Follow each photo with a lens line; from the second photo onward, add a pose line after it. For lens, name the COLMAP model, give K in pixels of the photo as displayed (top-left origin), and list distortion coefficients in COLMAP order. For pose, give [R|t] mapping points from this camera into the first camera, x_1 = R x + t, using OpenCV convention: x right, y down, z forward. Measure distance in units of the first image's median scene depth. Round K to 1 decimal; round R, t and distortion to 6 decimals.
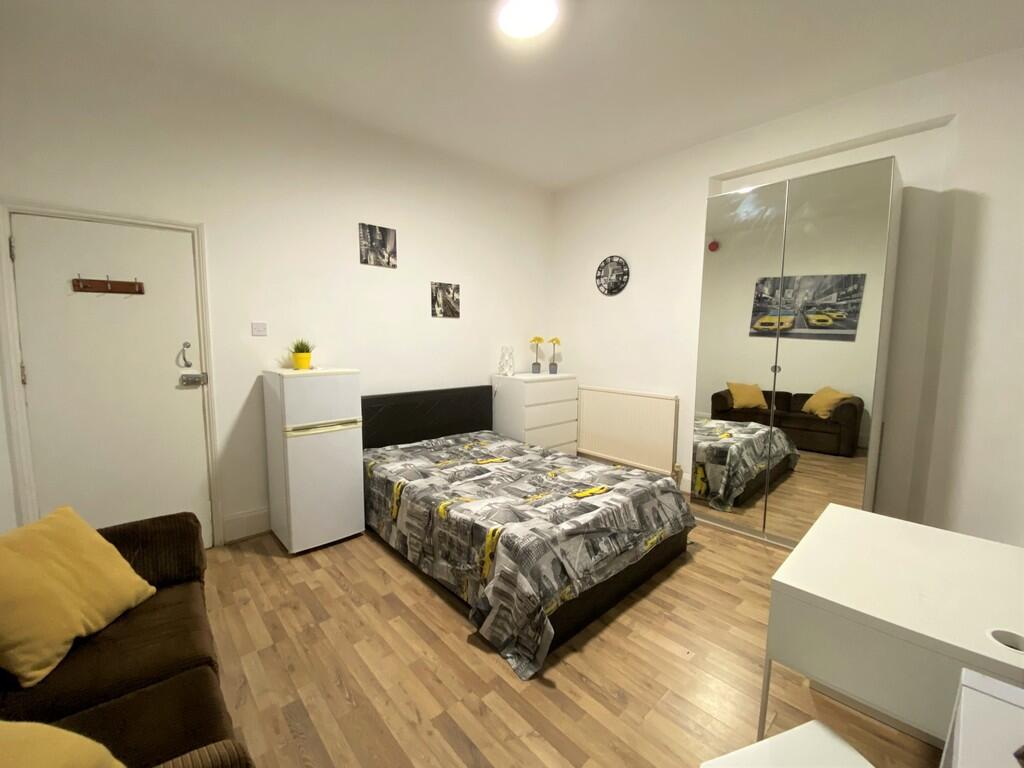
lens RADIAL K [[418.4, 0, 510.9], [0, 418.4, 379.2], [0, 0, 1]] dist [0.036851, -0.025405]
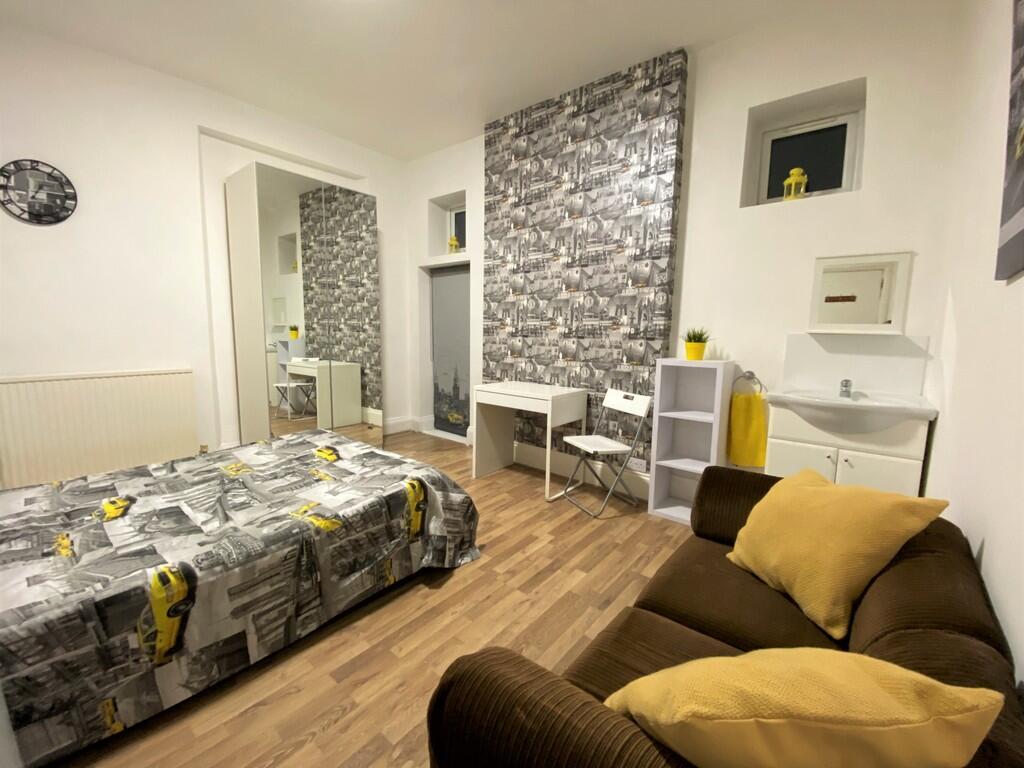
lens RADIAL K [[418.4, 0, 510.9], [0, 418.4, 379.2], [0, 0, 1]] dist [0.036851, -0.025405]
pose [[-0.133484, -0.131761, 0.982253, -0.752726], [0.085200, 0.985928, 0.143832, -0.007381], [-0.987382, 0.102887, -0.120379, 0.636685]]
